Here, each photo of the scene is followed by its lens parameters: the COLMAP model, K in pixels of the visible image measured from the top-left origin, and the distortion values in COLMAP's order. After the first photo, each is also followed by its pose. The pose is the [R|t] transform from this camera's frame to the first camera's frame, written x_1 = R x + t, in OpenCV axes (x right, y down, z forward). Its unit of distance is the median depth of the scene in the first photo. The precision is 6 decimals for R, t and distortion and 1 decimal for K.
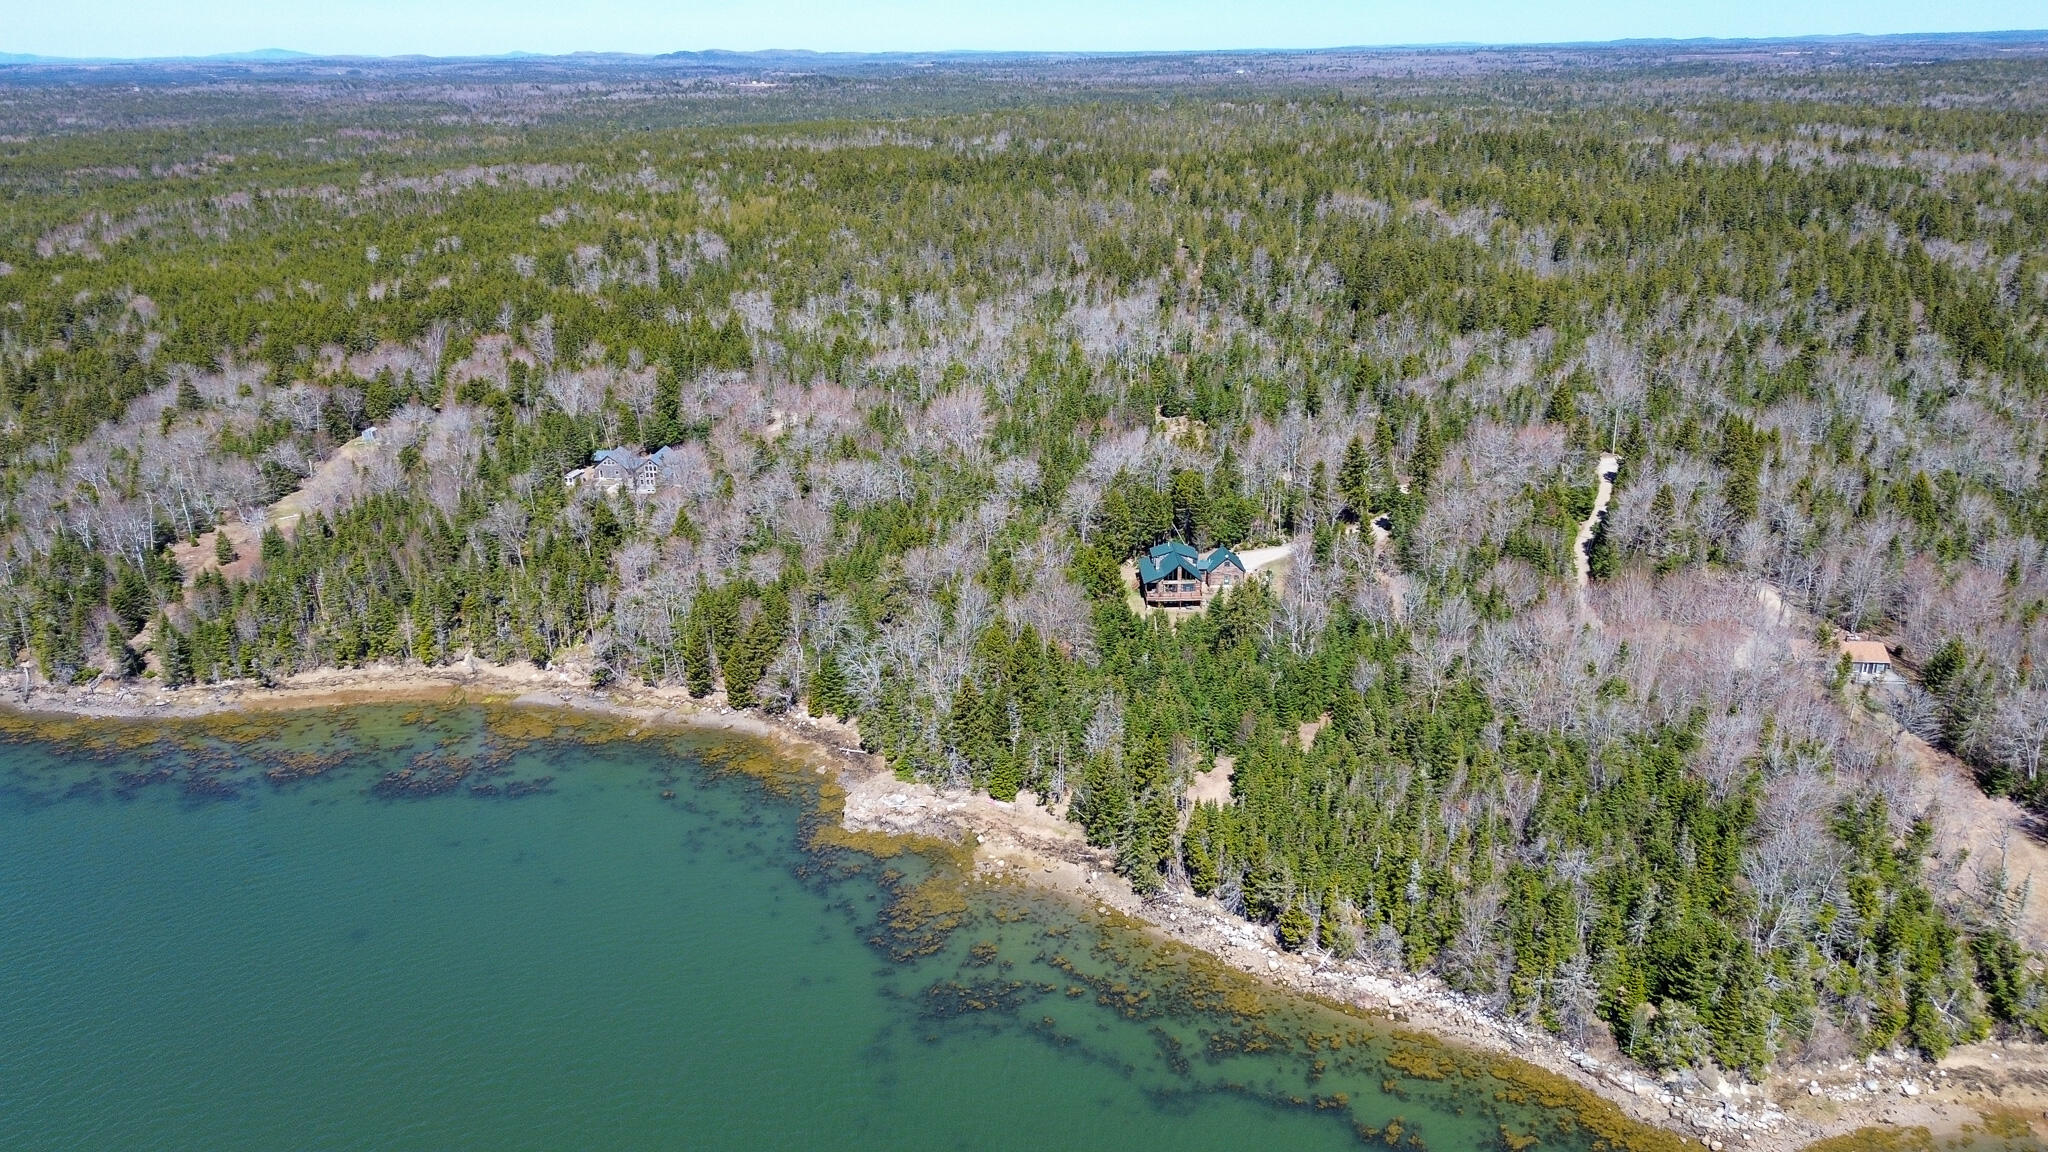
lens RADIAL K [[1455.7, 0, 1035.7], [0, 1455.7, 576.6], [0, 0, 1]] dist [0.076216, -0.091546]
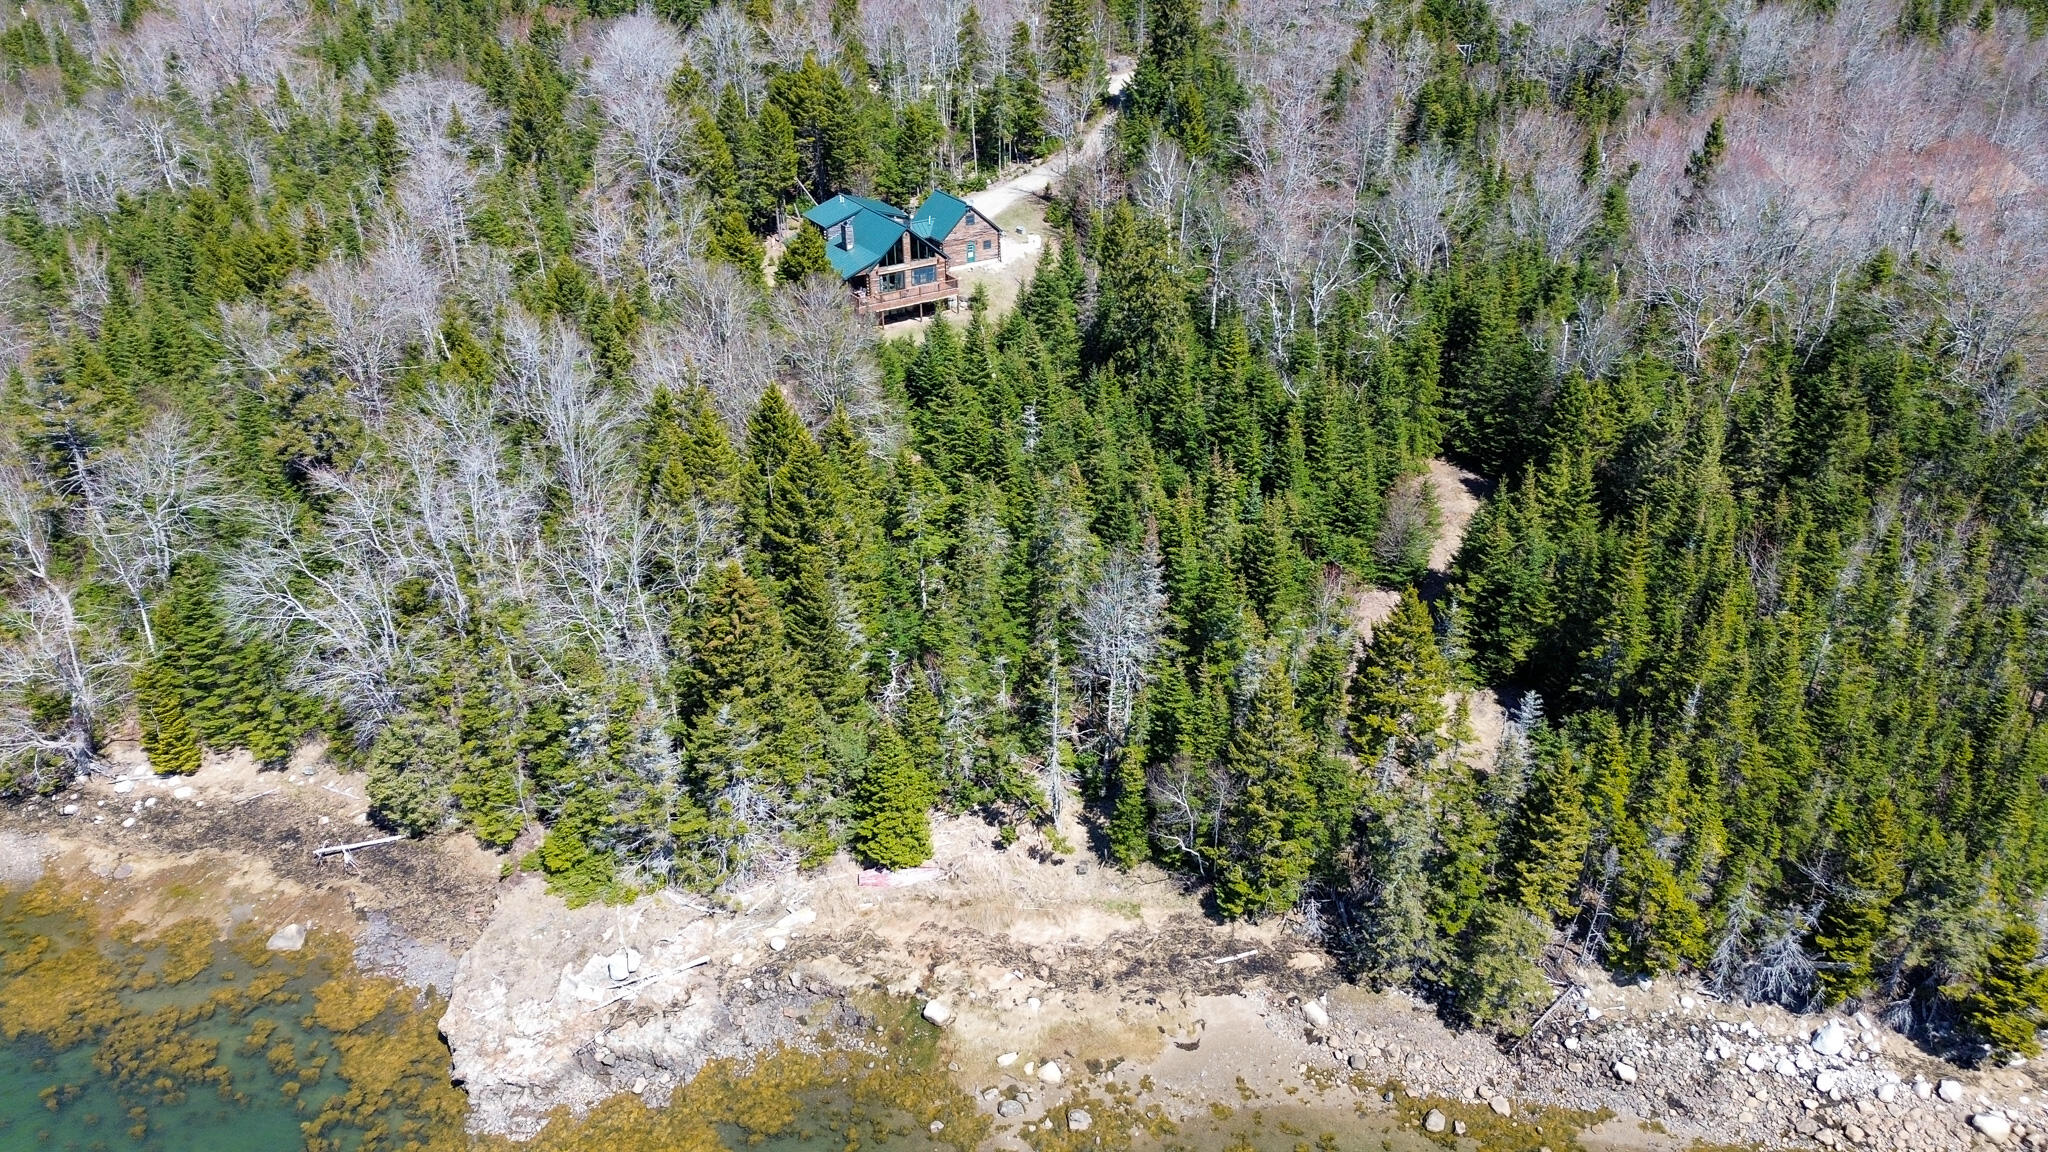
lens RADIAL K [[1443.1, 0, 1024.0], [0, 1443.1, 576.0], [0, 0, 1]] dist [0.060816, -0.052716]
pose [[0.852630, -0.247378, 0.460246, -0.120310], [0.171935, 0.964603, 0.199947, 0.013857], [-0.493418, -0.091349, 0.864982, 0.561649]]
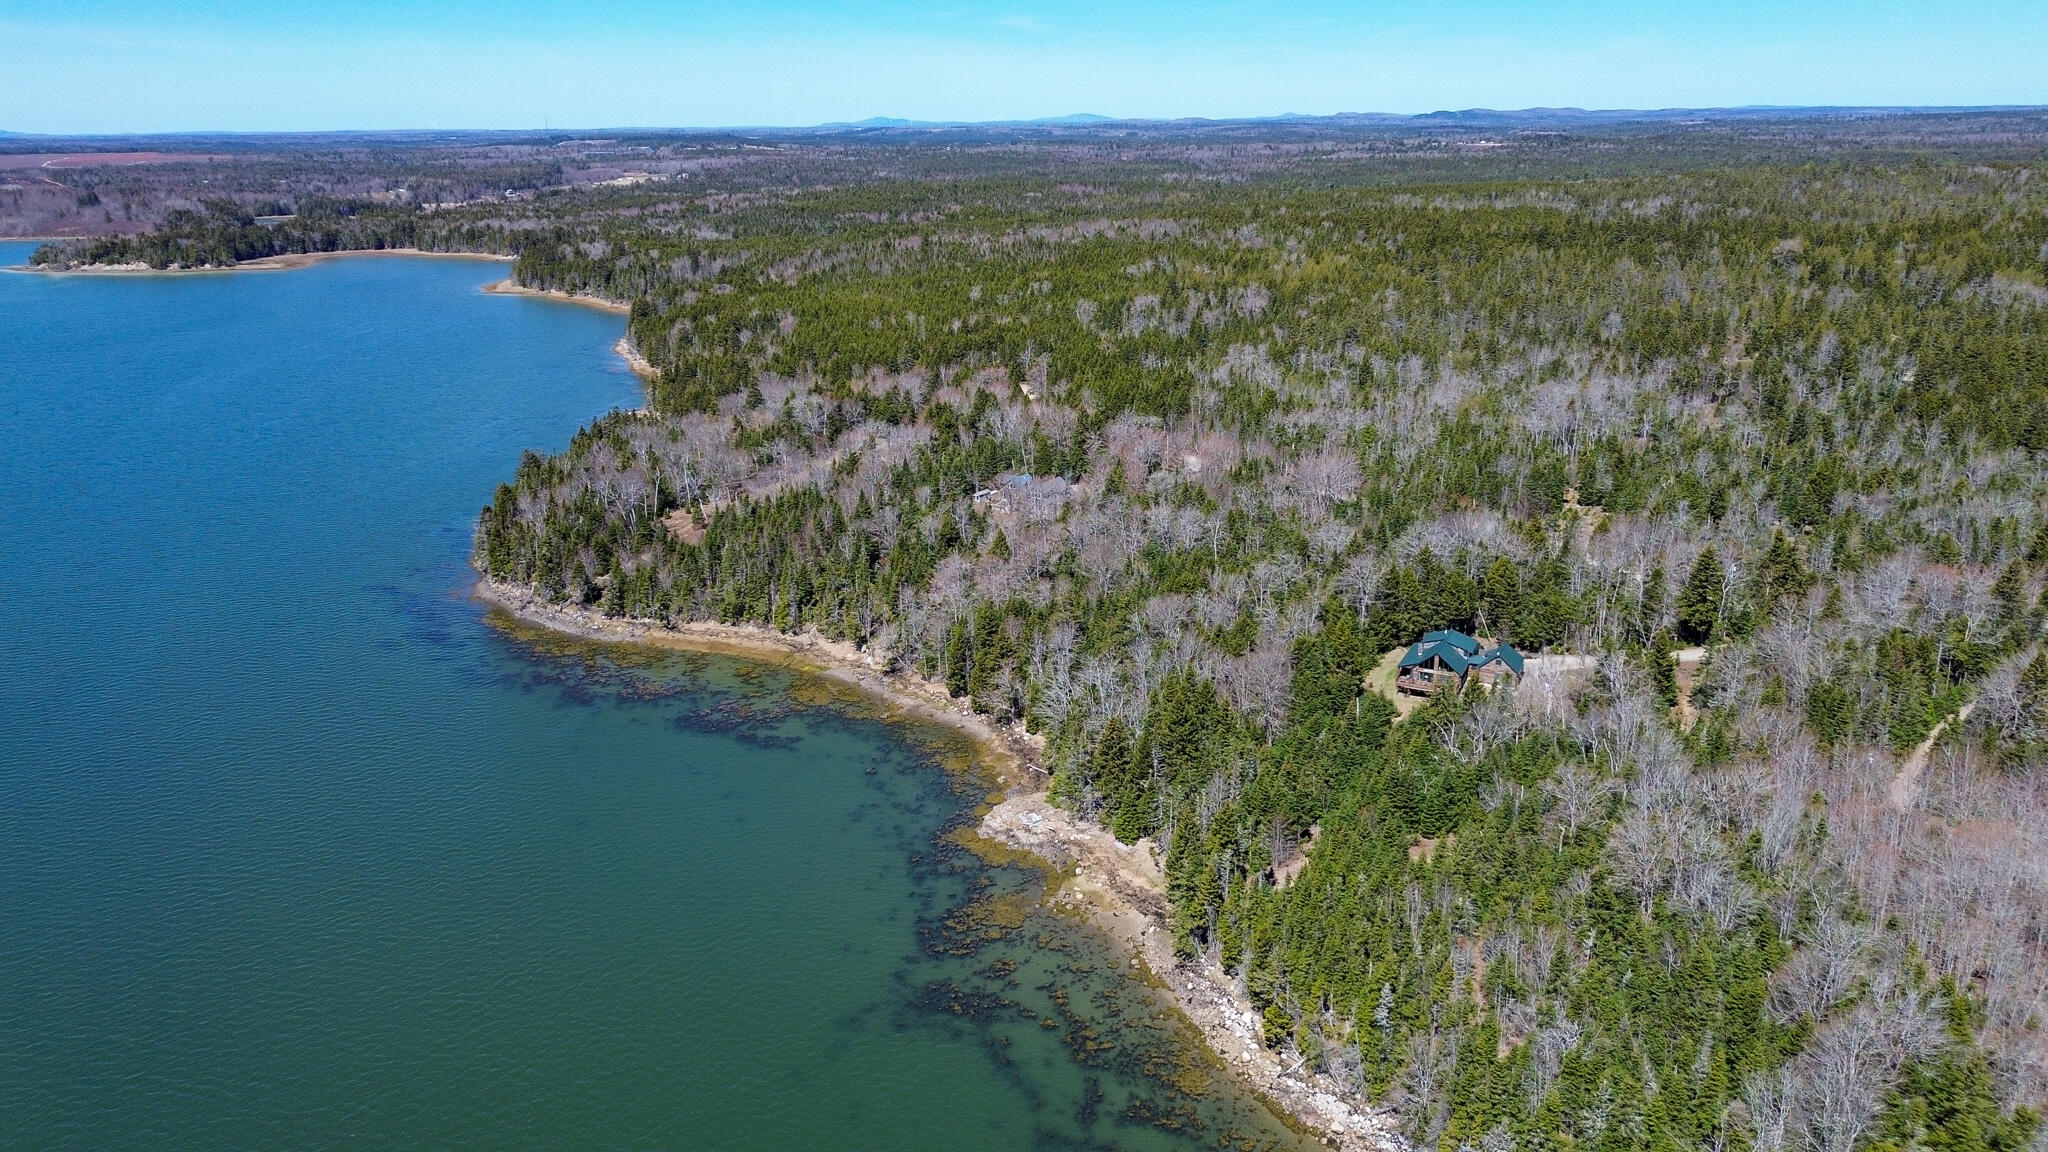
lens RADIAL K [[1450.3, 0, 1024.0], [0, 1450.3, 576.0], [0, 0, 1]] dist [0.067512, -0.088703]
pose [[0.880519, 0.140845, -0.452602, 0.291721], [-0.156663, 0.987649, 0.002565, -0.018800], [0.447373, 0.068647, 0.891709, 0.036941]]
